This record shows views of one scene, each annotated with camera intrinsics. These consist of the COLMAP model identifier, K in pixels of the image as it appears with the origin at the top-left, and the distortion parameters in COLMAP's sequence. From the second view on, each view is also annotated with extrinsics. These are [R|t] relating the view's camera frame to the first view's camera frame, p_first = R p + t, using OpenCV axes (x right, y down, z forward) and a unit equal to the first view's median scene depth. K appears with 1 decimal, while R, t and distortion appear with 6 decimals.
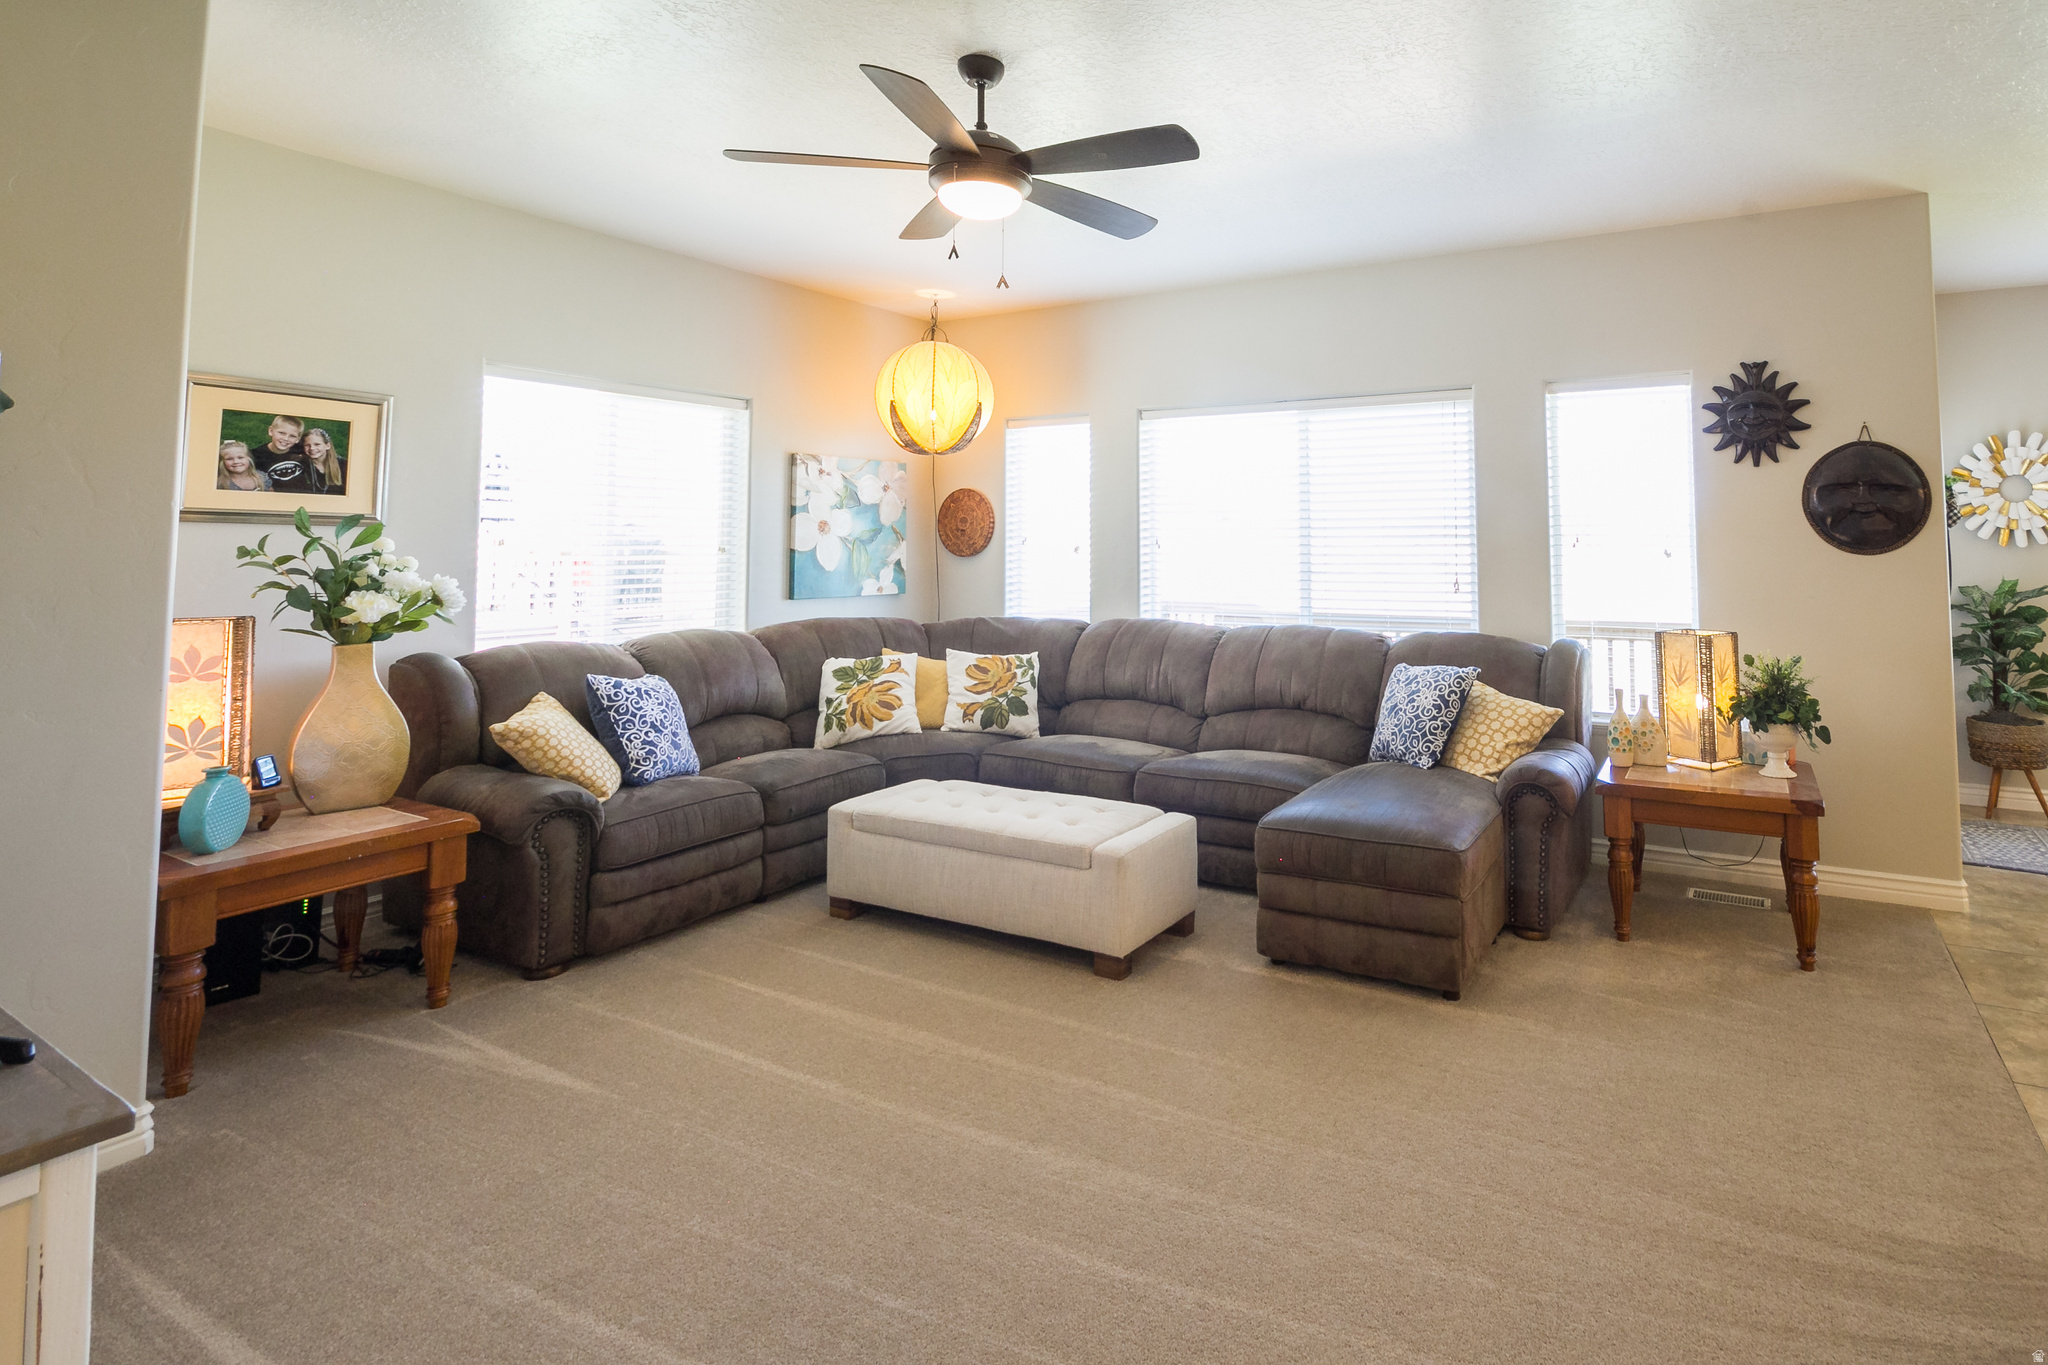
lens RADIAL K [[1058.9, 0, 1026.1], [0, 1058.9, 475.5], [0, 0, 1]] dist [-0.000783, 0.000150]
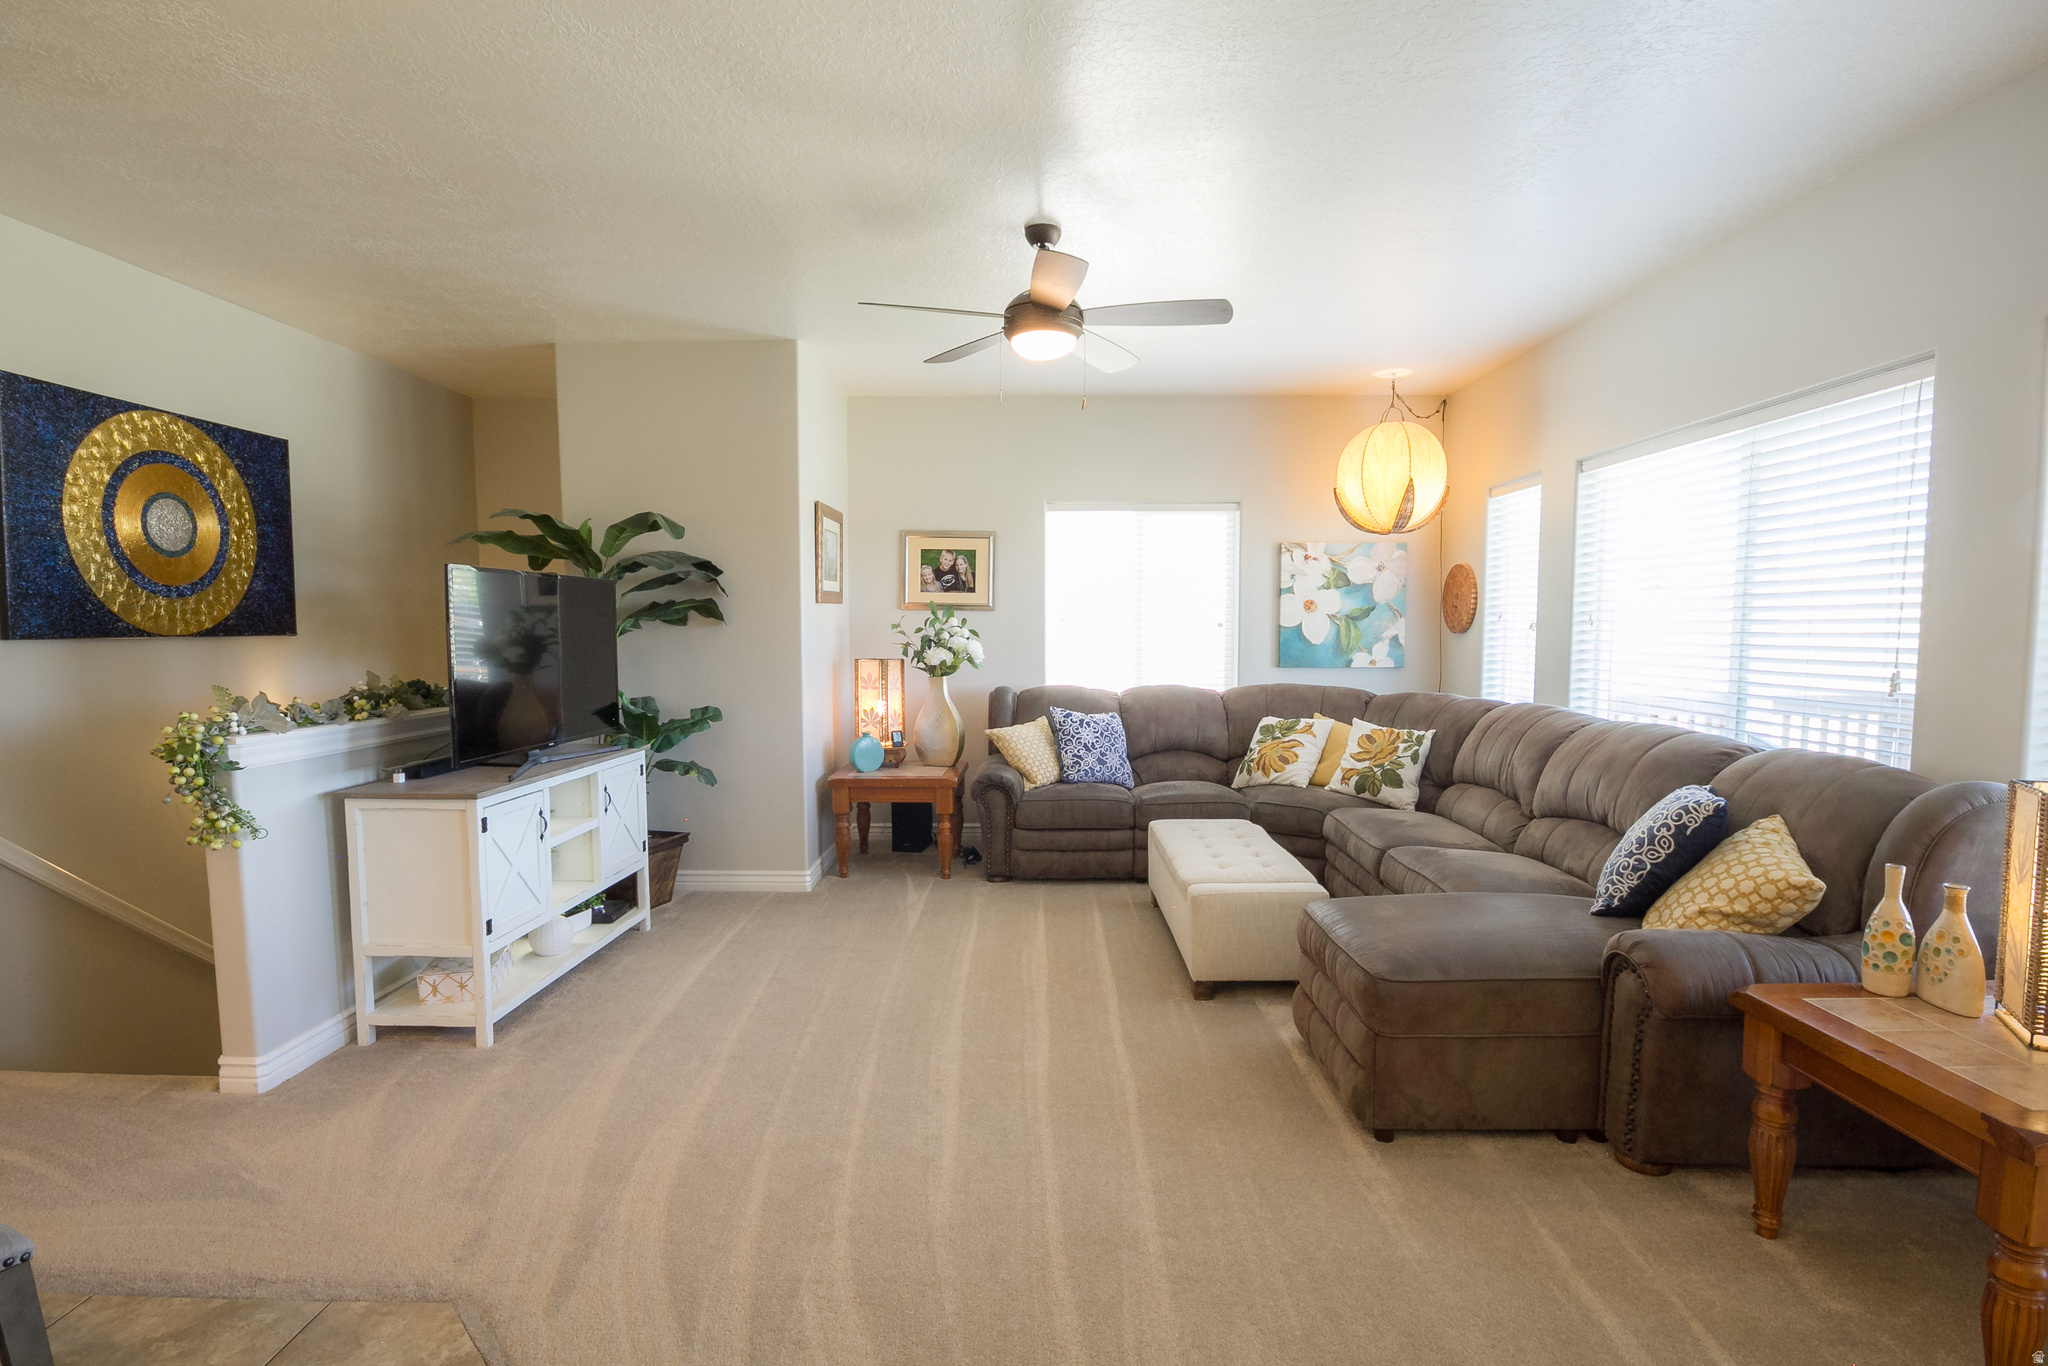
lens RADIAL K [[910.8, 0, 1024.0], [0, 910.8, 683.0], [0, 0, 1]] dist [0.000693, -0.000278]
pose [[0.503860, 0.057298, -0.861883, 0.586602], [0.057356, 0.993376, 0.099571, 0.018176], [0.861879, -0.099604, 0.497236, 0.270749]]
